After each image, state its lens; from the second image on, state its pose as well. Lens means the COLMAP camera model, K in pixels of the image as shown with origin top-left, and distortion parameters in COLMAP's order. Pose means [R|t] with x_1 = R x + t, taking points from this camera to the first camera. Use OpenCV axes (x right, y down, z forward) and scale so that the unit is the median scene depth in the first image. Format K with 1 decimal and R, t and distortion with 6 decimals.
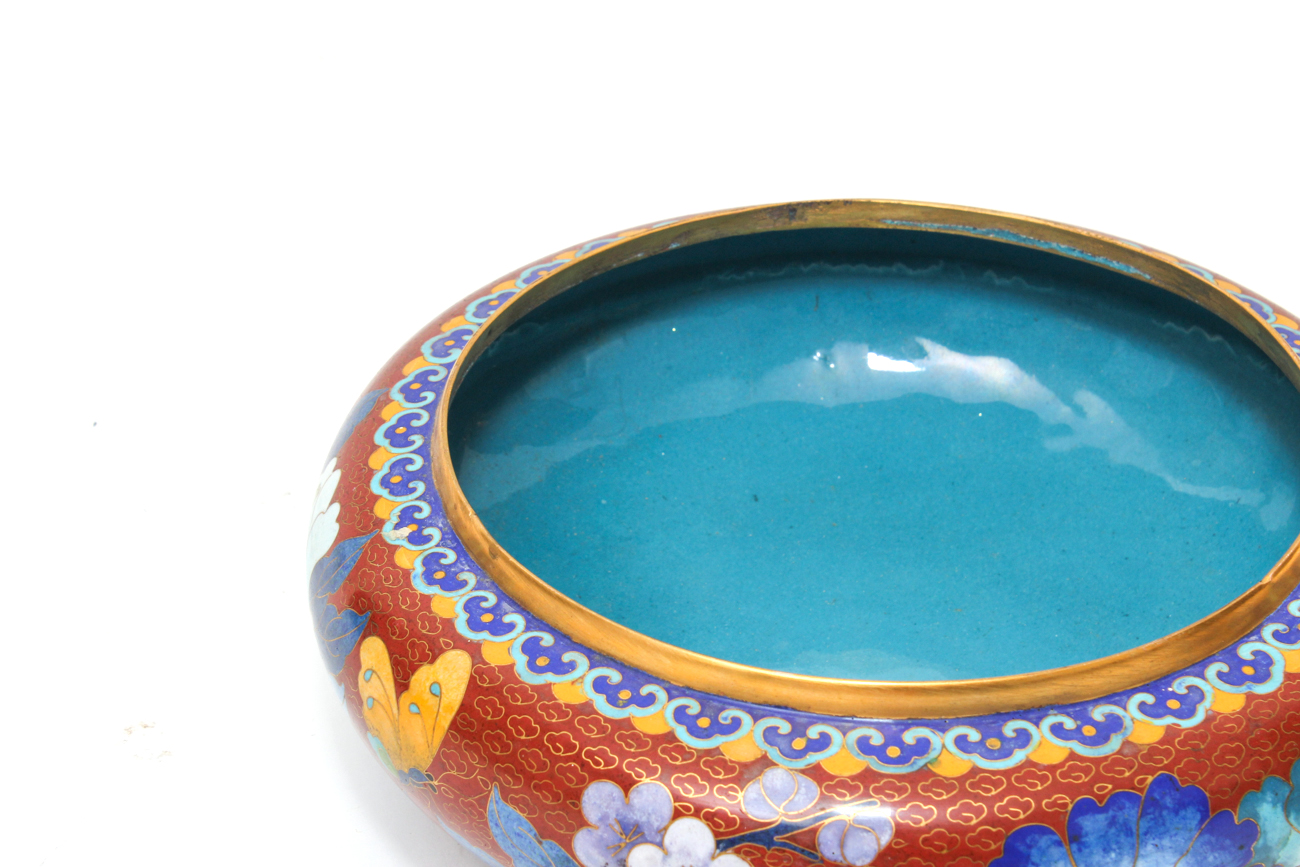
lens RADIAL K [[3003.3, 0, 663.9], [0, 3003.3, 433.9], [0, 0, 1]] dist [0.074387, 0.000000]
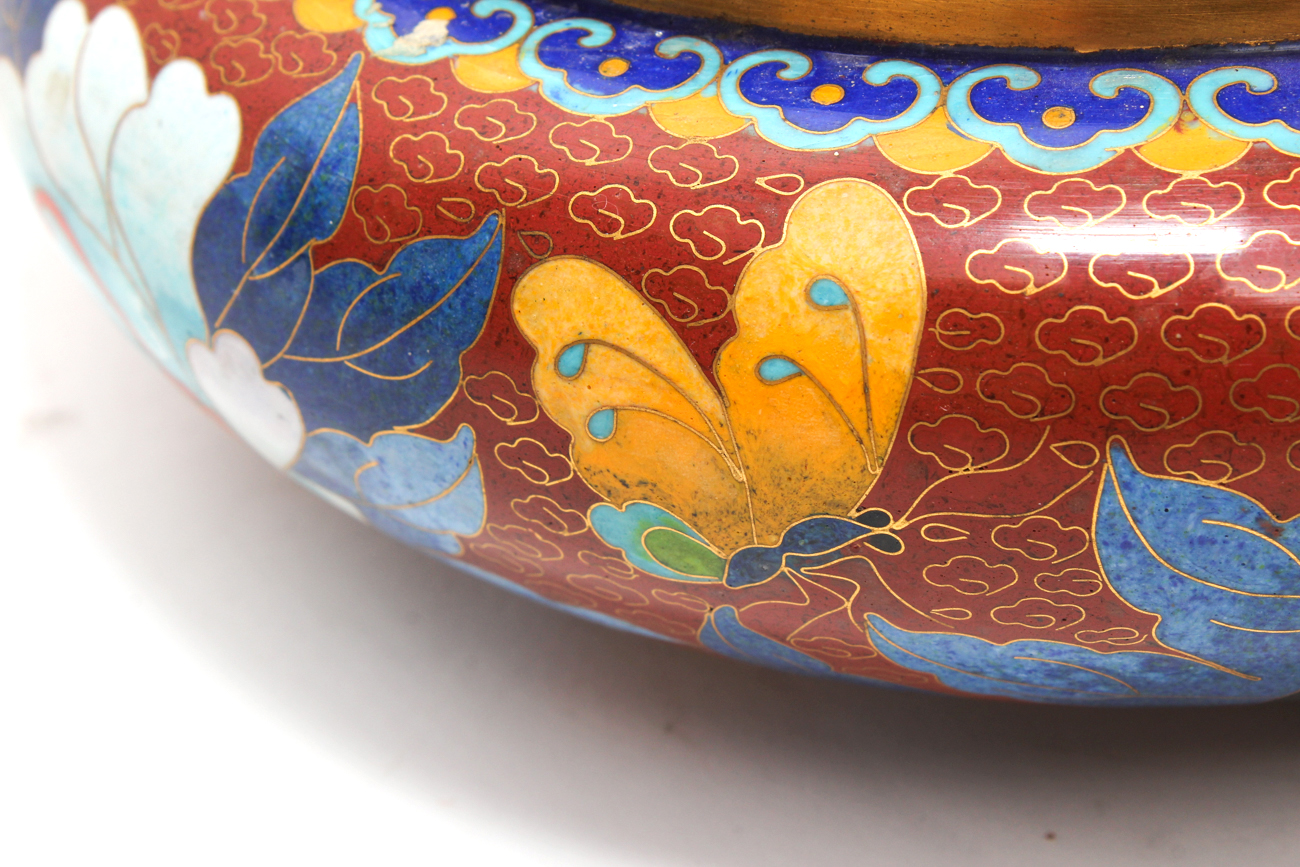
lens RADIAL K [[3003.3, 0, 643.3], [0, 3003.3, 428.2], [0, 0, 1]] dist [0.074387, 0.000000]
pose [[0.844855, -0.366931, 0.389336, -0.254089], [0.354901, 0.928948, 0.105360, 0.053180], [-0.400332, 0.049162, 0.915050, 0.671275]]
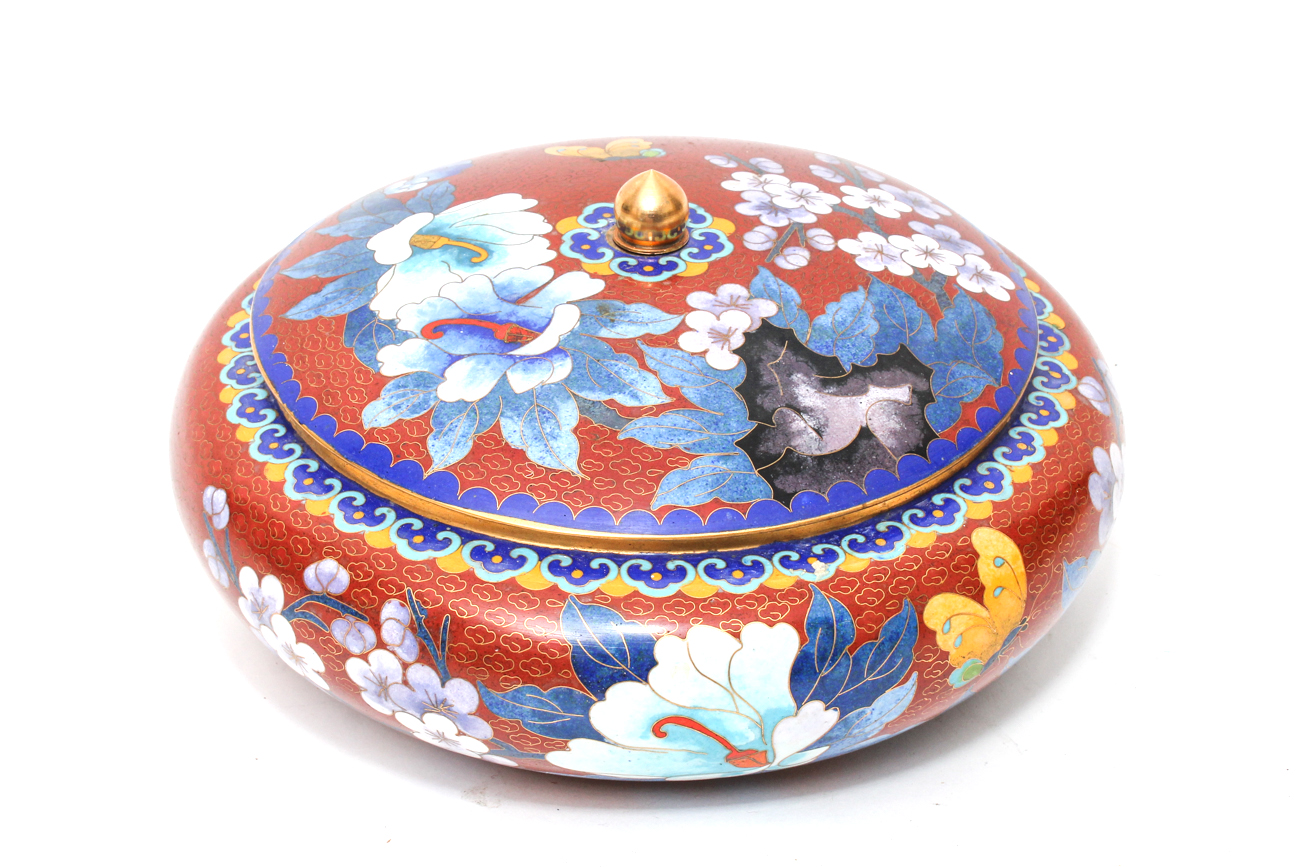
lens RADIAL K [[2725.7, 0, 593.2], [0, 2725.7, 440.9], [0, 0, 1]] dist [0.022018, 0.000000]
pose [[-0.051103, -0.538952, 0.840785, -0.964369], [0.548270, 0.688533, 0.474681, -0.557099], [-0.834738, 0.485235, 0.260305, 0.842043]]
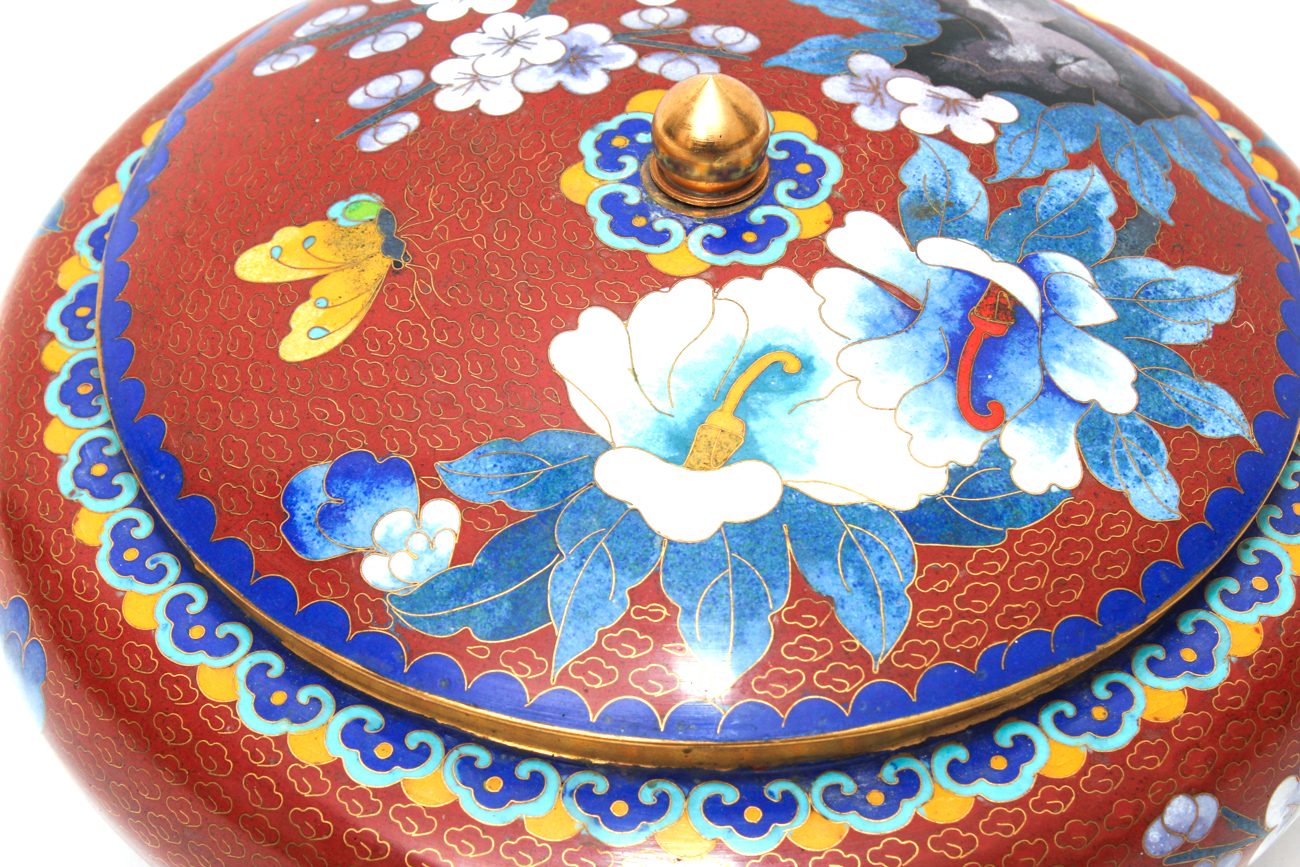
lens RADIAL K [[3003.3, 0, 668.6], [0, 3003.3, 466.9], [0, 0, 1]] dist [0.074387, 0.000000]
pose [[-0.985895, 0.115138, -0.121469, 0.201413], [-0.099071, 0.183476, 0.978019, -0.843296], [0.134893, 0.976258, -0.169481, 1.308015]]
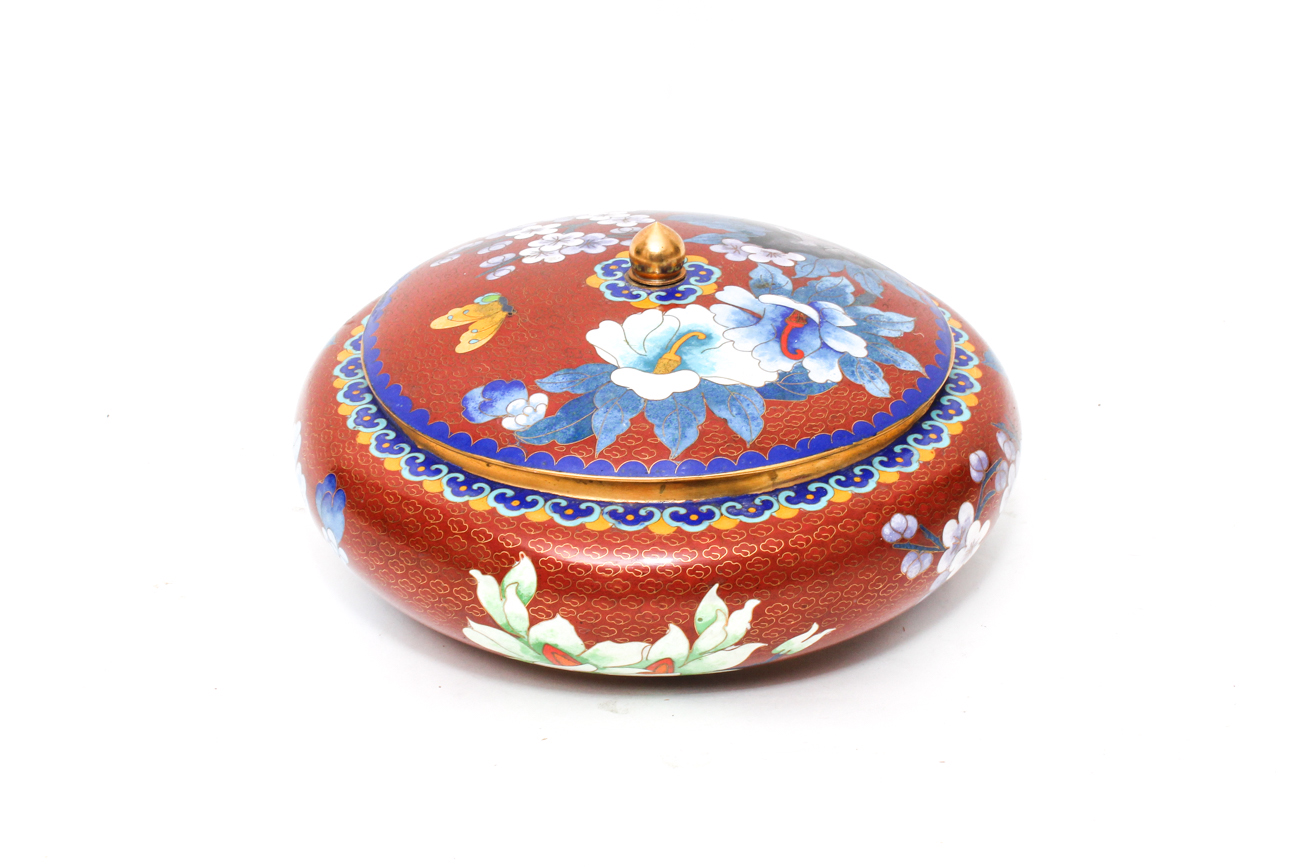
lens RADIAL K [[2366.6, 0, 629.5], [0, 2366.6, 472.4], [0, 0, 1]] dist [-0.008108, 0.000000]
pose [[-0.979250, 0.114575, -0.167157, 0.336684], [-0.097641, 0.456037, 0.884588, -1.197892], [0.177581, 0.882555, -0.435387, 1.780935]]
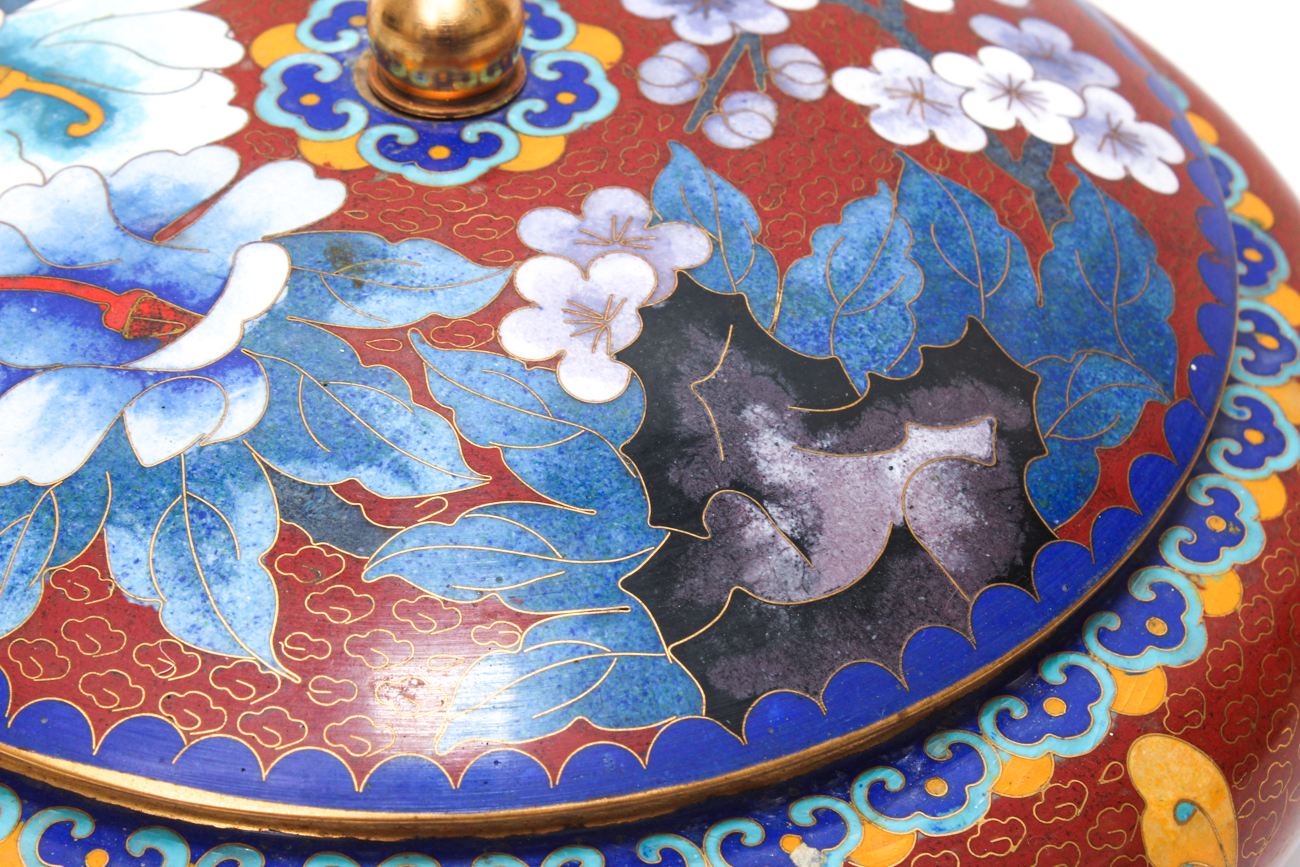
lens RADIAL K [[3003.3, 0, 661.2], [0, 3003.3, 440.0], [0, 0, 1]] dist [0.074387, 0.000000]
pose [[-0.101679, -0.657447, 0.746609, -0.446383], [0.526920, 0.600987, 0.600975, -0.350657], [-0.843811, 0.454510, 0.285314, 0.903869]]
